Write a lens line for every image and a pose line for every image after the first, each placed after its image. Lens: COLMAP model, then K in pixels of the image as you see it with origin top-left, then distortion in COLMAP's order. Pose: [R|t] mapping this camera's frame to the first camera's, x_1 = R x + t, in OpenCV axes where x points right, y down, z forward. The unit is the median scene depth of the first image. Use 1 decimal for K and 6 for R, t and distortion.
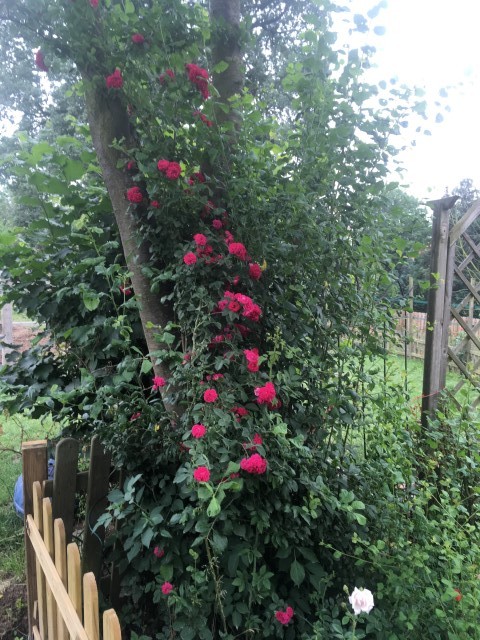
lens RADIAL K [[521.2, 0, 236.7], [0, 521.2, 323.5], [0, 0, 1]] dist [0.091387, -0.108701]
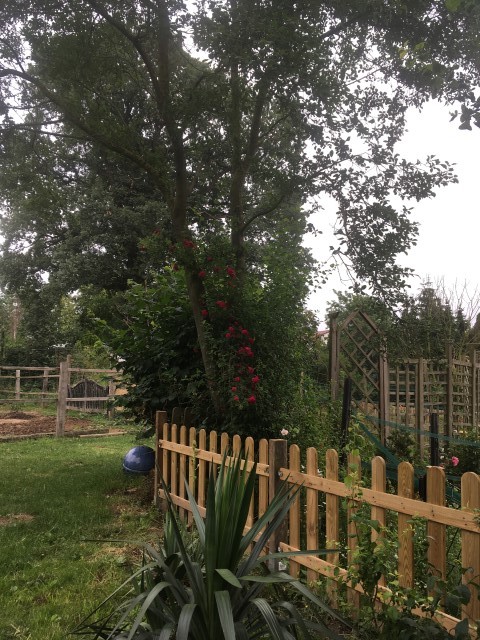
lens RADIAL K [[521.2, 0, 236.7], [0, 521.2, 323.5], [0, 0, 1]] dist [0.091387, -0.108701]
pose [[0.999495, 0.002230, 0.031692, -0.123588], [0.003835, 0.981768, -0.190046, 0.327593], [-0.031538, 0.190071, 0.981264, -1.674016]]
